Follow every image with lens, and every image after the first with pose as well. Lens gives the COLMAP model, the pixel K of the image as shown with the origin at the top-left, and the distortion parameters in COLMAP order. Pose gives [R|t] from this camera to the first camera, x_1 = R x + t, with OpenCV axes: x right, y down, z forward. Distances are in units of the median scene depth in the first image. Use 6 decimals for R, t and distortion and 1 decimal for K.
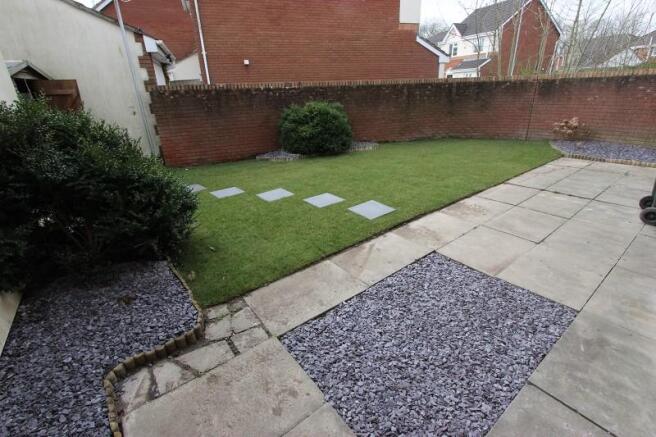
lens RADIAL K [[302.8, 0, 329.1], [0, 302.8, 211.3], [0, 0, 1]] dist [-0.021573, 0.005967]
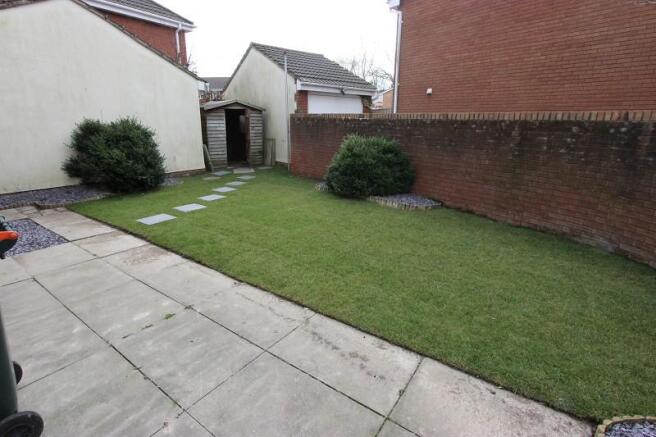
lens RADIAL K [[319.0, 0, 328.0], [0, 319.0, 218.5], [0, 0, 1]] dist [-0.020733, 0.000597]
pose [[0.307258, 0.313897, -0.898366, 0.760553], [-0.378006, 0.906619, 0.187496, -0.258000], [0.873329, 0.281978, 0.397221, 0.564043]]
